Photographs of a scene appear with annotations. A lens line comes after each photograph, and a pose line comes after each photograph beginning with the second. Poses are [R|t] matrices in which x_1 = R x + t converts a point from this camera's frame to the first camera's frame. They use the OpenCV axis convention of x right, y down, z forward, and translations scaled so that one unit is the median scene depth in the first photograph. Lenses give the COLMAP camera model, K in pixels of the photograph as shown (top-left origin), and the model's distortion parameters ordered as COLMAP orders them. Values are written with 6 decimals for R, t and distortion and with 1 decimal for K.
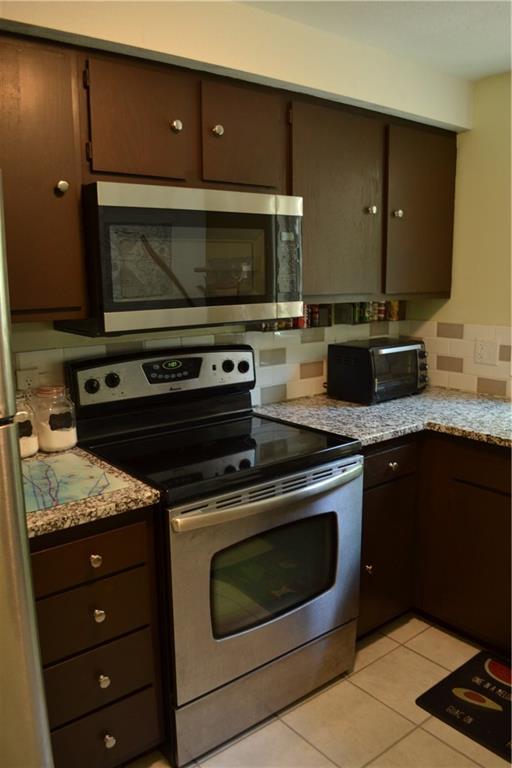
lens RADIAL K [[610.4, 0, 249.3], [0, 610.4, 390.7], [0, 0, 1]] dist [-0.081556, 0.003387]
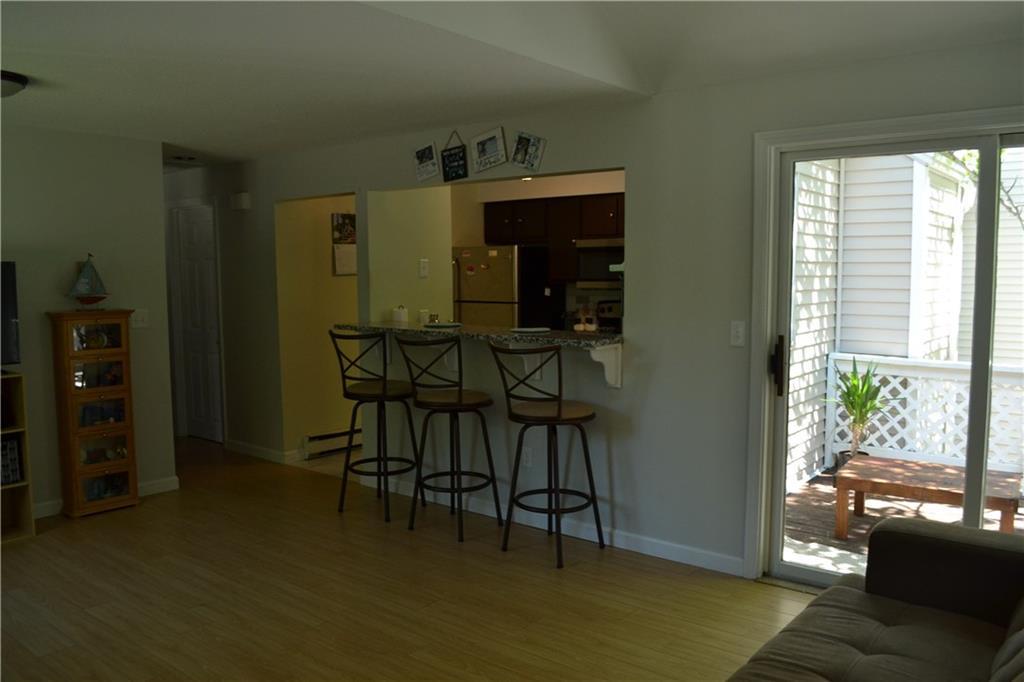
lens RADIAL K [[813.9, 0, 515.8], [0, 813.9, 344.6], [0, 0, 1]] dist [-0.081556, 0.003387]
pose [[0.223409, 0.096295, -0.969956, 3.271737], [-0.181731, 0.981775, 0.055611, 0.011278], [0.957634, 0.163848, 0.236837, -0.191283]]
